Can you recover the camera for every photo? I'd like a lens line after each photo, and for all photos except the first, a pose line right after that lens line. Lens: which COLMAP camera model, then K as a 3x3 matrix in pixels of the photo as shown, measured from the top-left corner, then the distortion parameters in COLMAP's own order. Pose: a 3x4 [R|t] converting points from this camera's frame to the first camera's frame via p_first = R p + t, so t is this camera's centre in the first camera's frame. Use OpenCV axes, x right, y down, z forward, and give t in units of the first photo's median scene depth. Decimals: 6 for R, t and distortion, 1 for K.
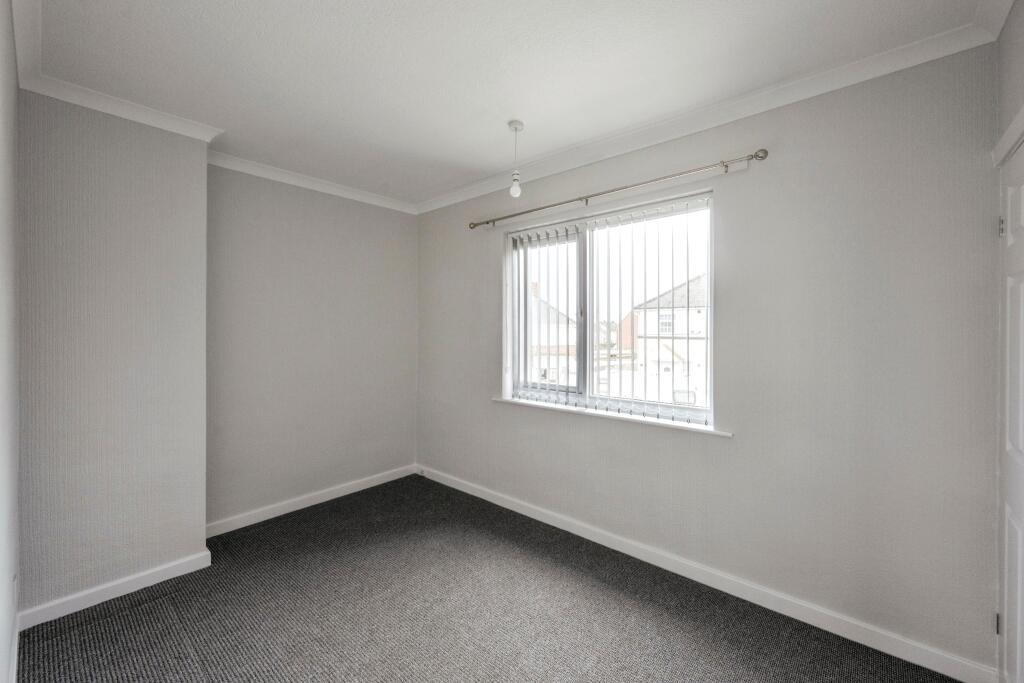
lens RADIAL K [[421.9, 0, 507.0], [0, 421.9, 330.6], [0, 0, 1]] dist [-0.000263, -0.000303]
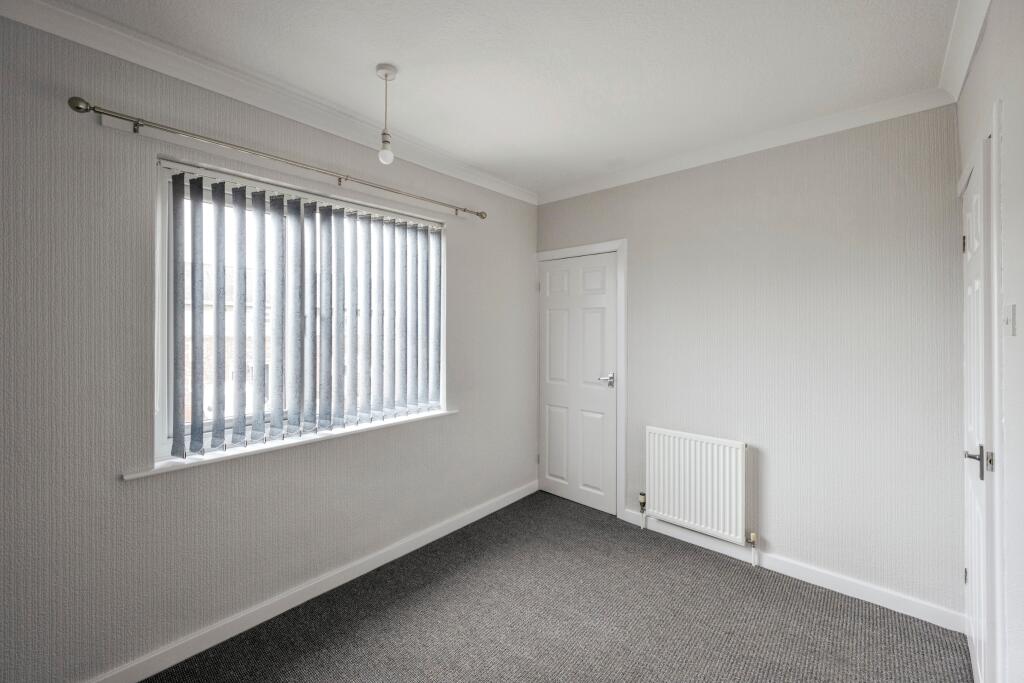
lens RADIAL K [[414.7, 0, 510.4], [0, 414.7, 323.2], [0, 0, 1]] dist [-0.000940, -0.000123]
pose [[-0.004714, 0.005883, 0.999972, -0.626181], [-0.000530, 0.999983, -0.005885, -0.019345], [-0.999989, -0.000558, -0.004711, 0.658002]]
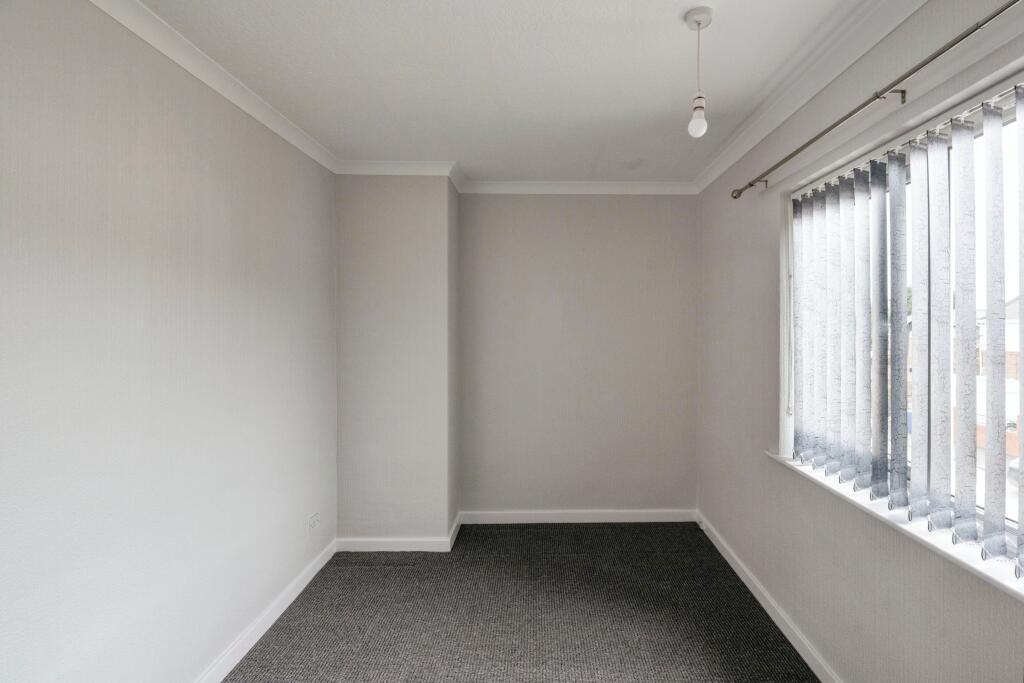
lens RADIAL K [[431.6, 0, 547.7], [0, 431.6, 326.6], [0, 0, 1]] dist [-0.000464, -0.000238]
pose [[0.672467, 0.002689, -0.740122, 0.279389], [-0.003448, 0.999994, 0.000500, -0.038165], [0.740119, 0.002216, 0.672472, 0.362233]]
